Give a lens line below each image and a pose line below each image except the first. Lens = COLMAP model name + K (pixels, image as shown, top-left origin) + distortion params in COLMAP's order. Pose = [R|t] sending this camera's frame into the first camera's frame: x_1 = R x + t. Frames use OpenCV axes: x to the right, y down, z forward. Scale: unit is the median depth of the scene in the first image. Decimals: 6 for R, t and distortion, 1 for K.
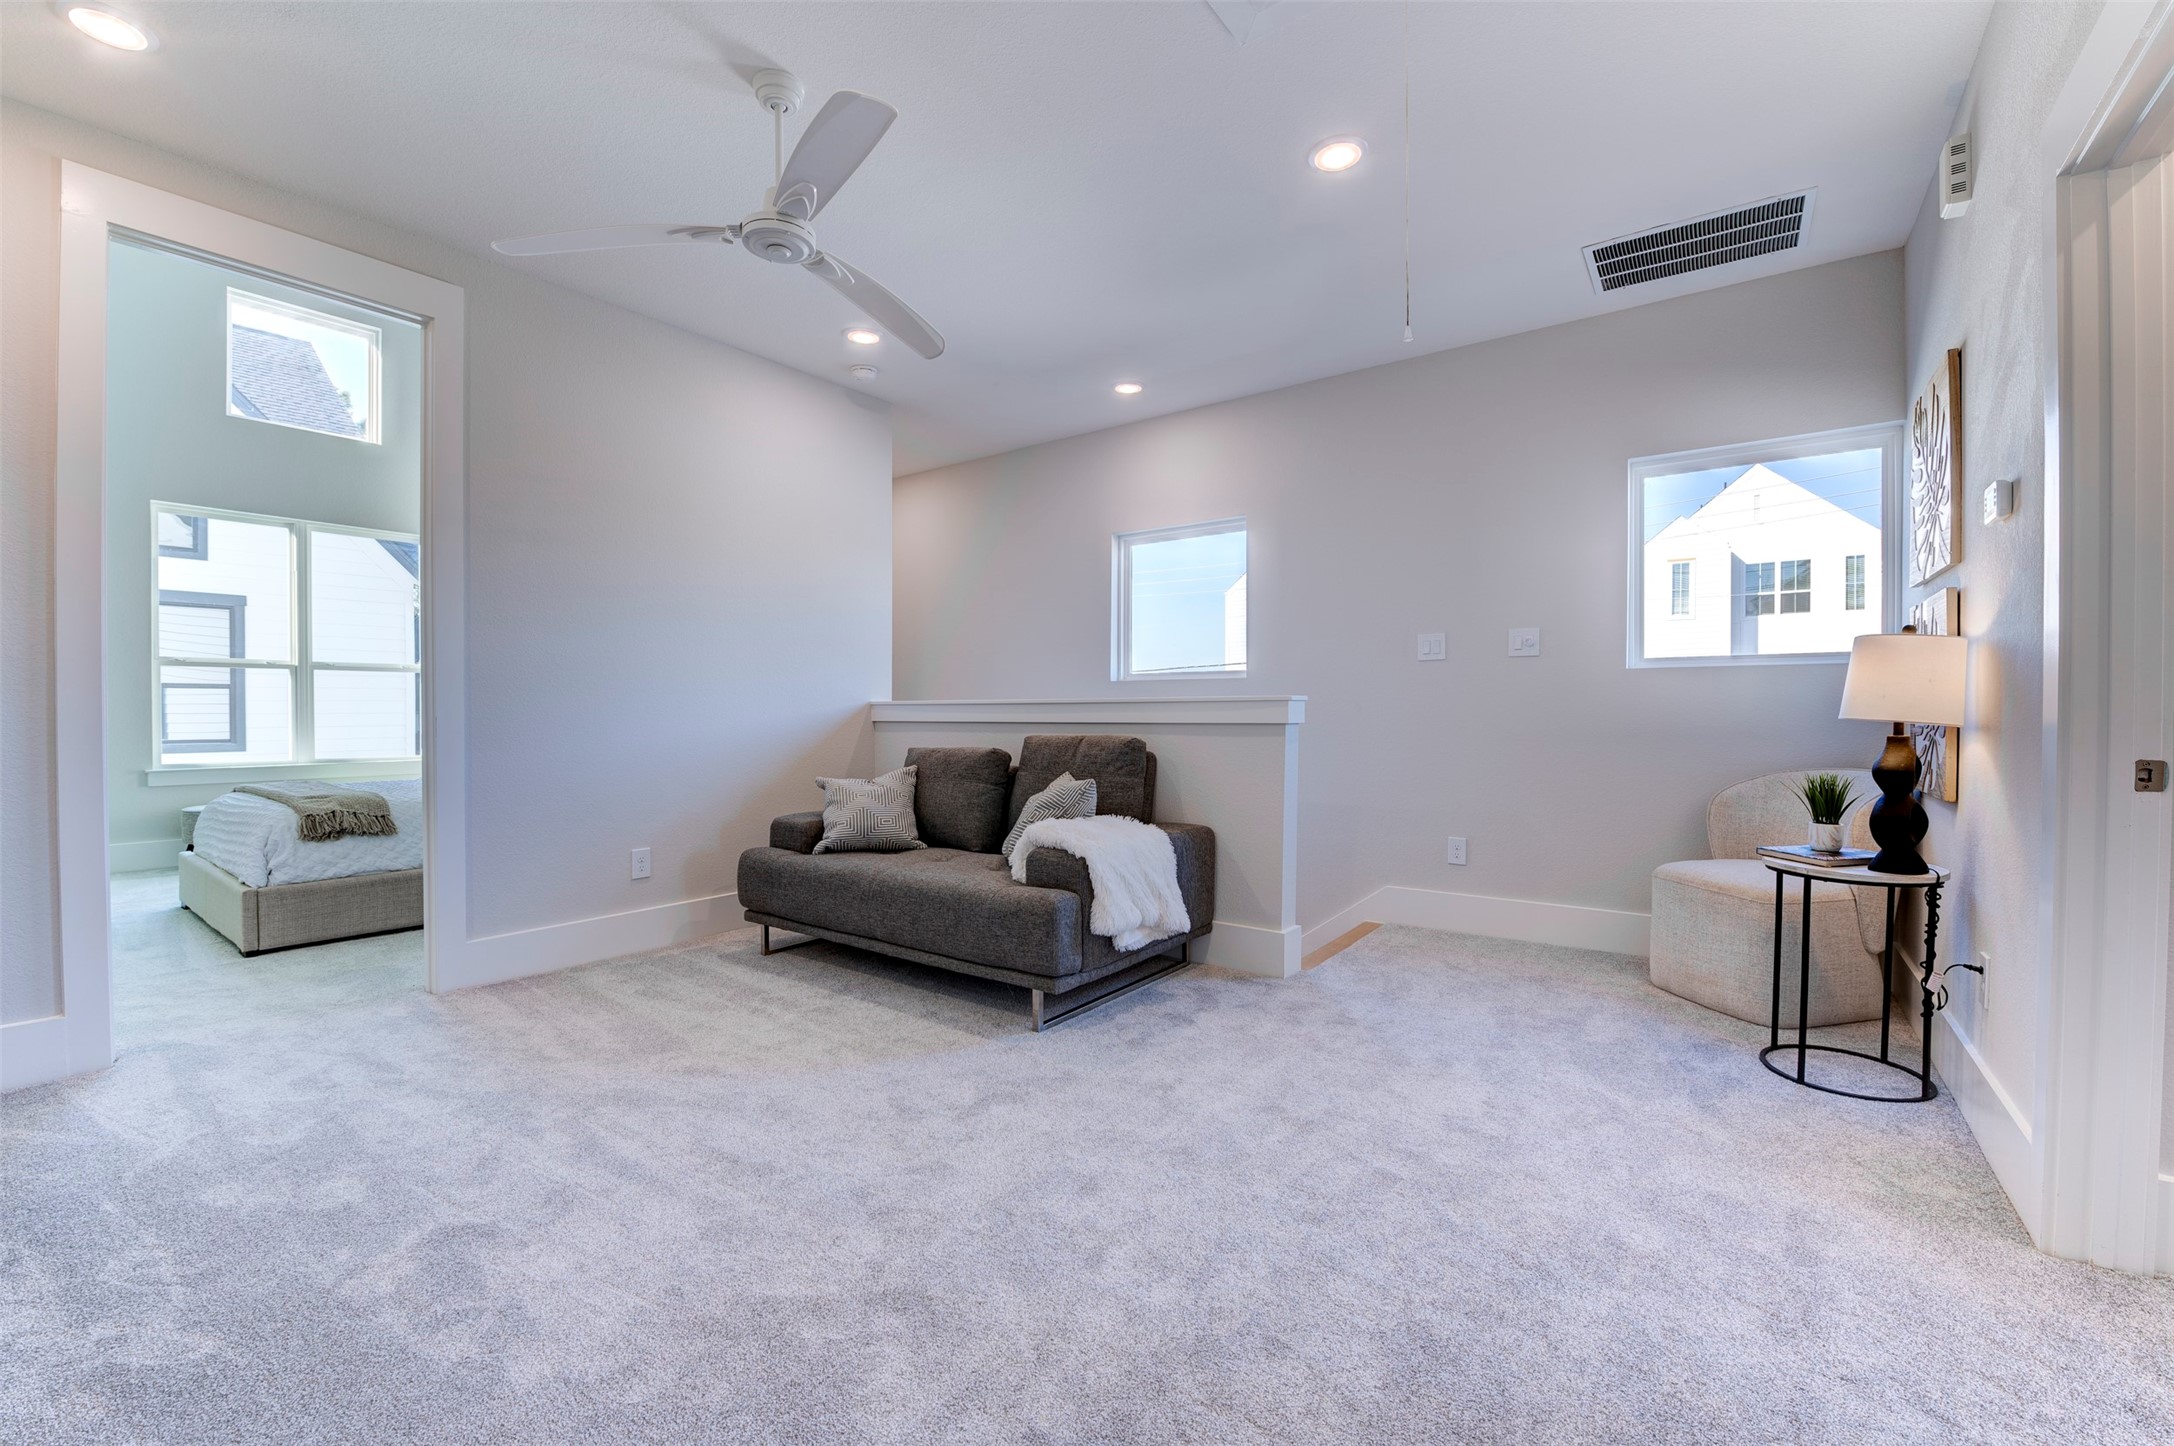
lens RADIAL K [[871.8, 0, 1083.8], [0, 871.8, 724.5], [0, 0, 1]] dist [-0.019639, -0.001199]
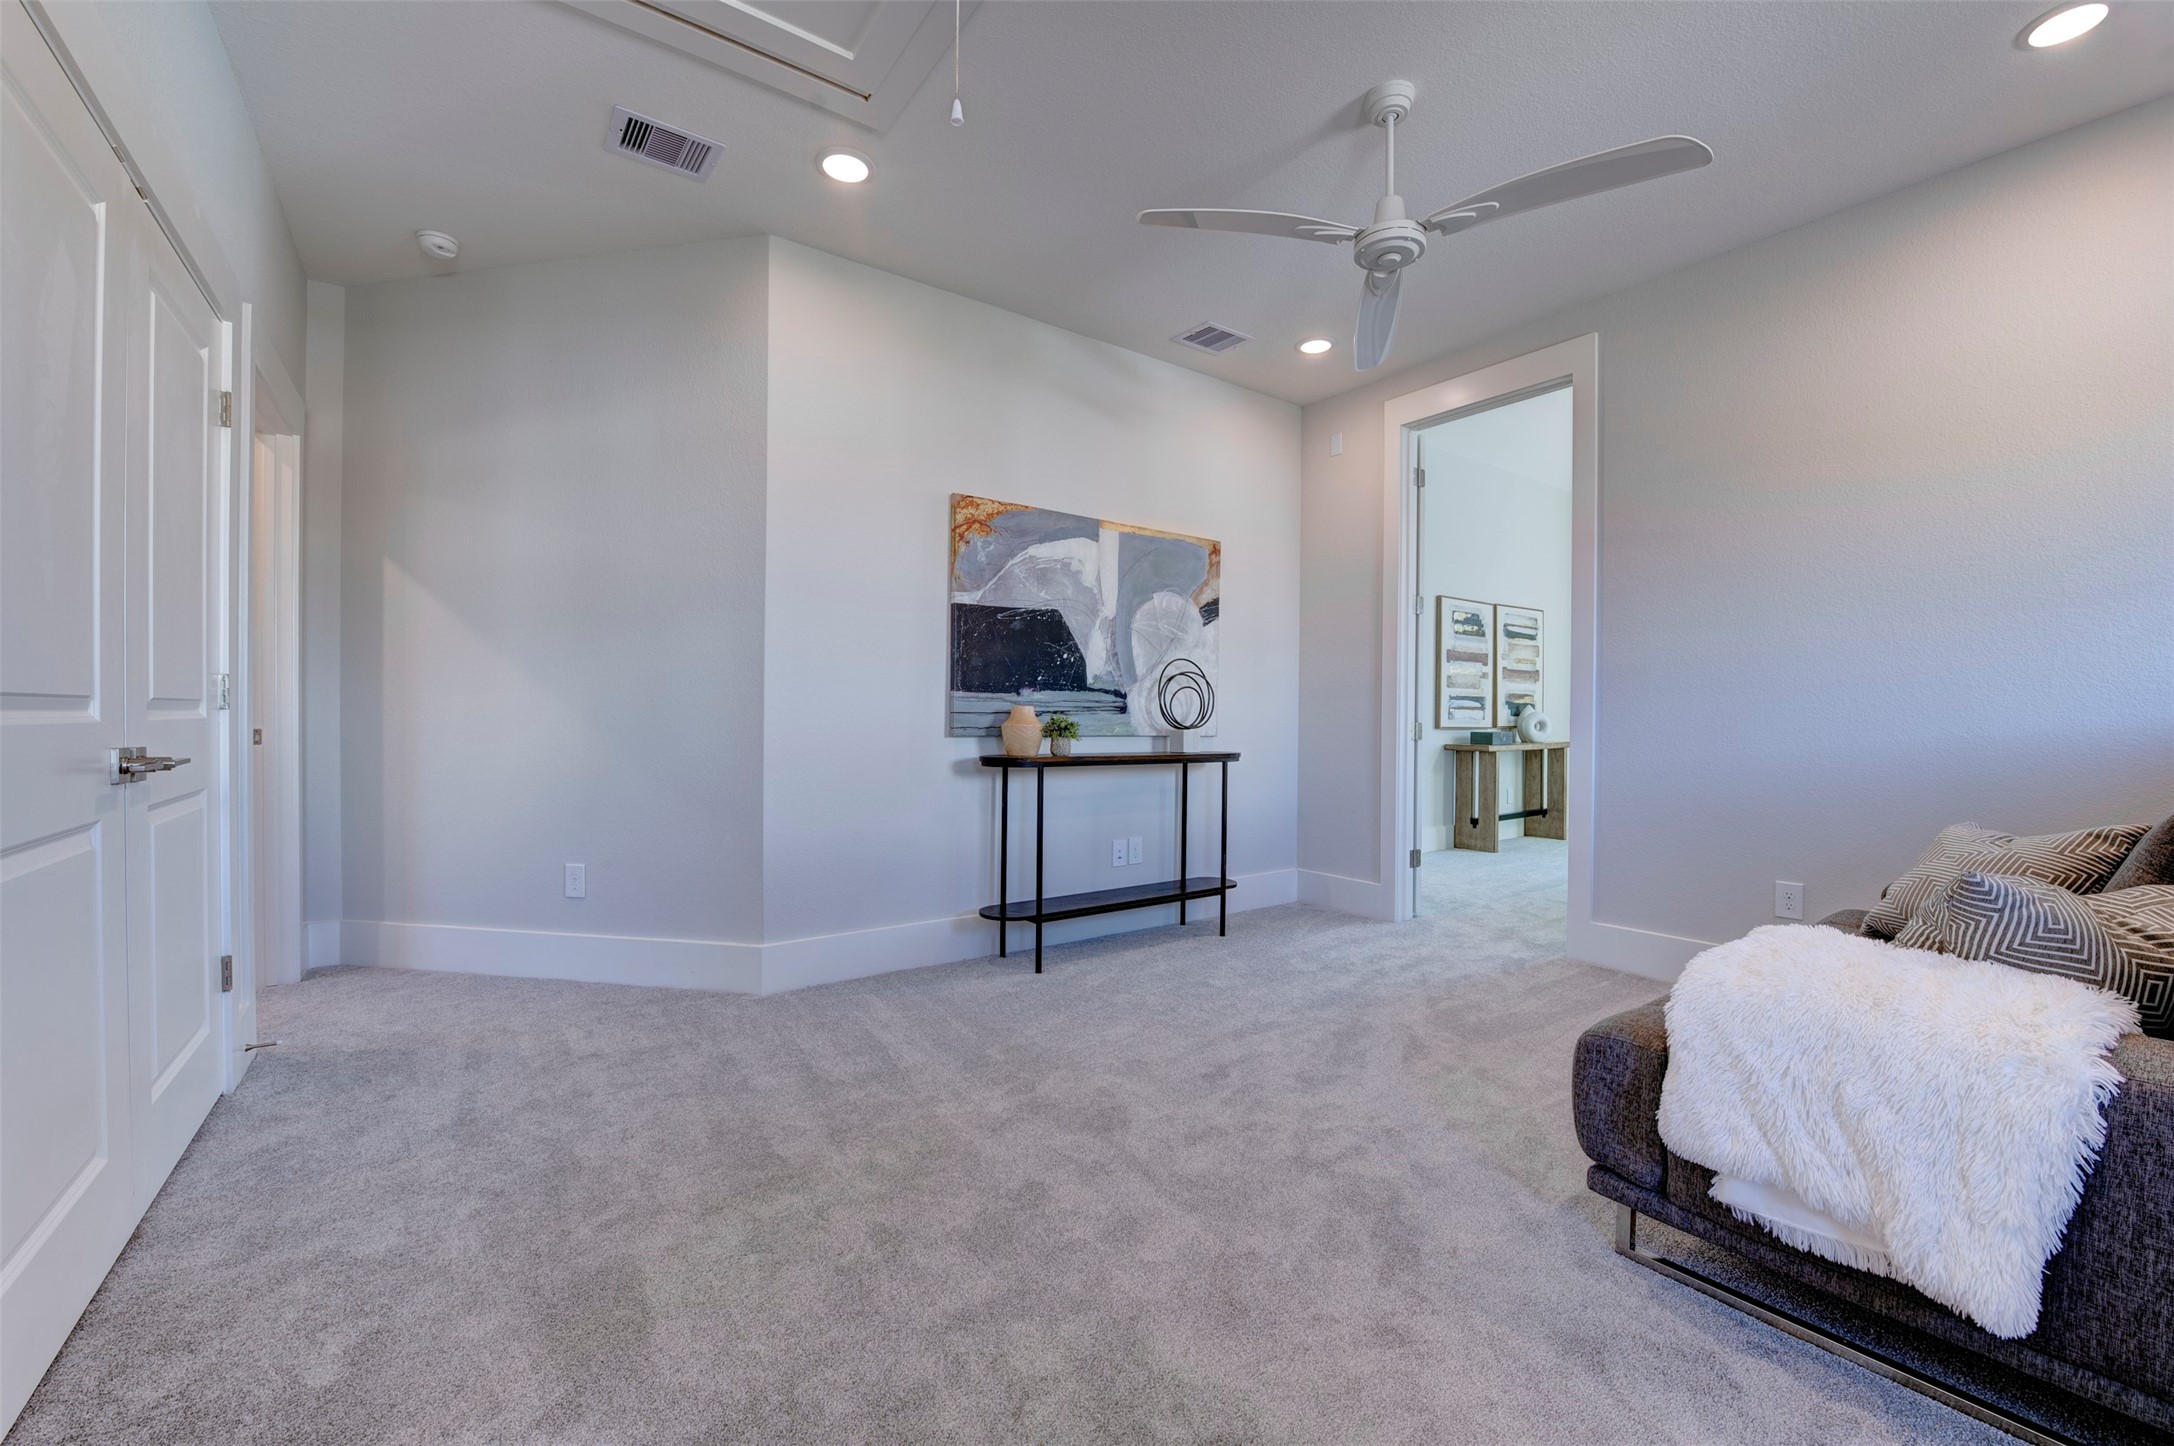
lens RADIAL K [[871.8, 0, 1103.6], [0, 871.8, 719.8], [0, 0, 1]] dist [-0.019639, -0.001199]
pose [[-0.293977, 0.003430, -0.955806, 0.278867], [-0.017096, 0.999815, 0.008846, -0.003074], [0.955660, 0.018941, -0.293864, 0.382343]]
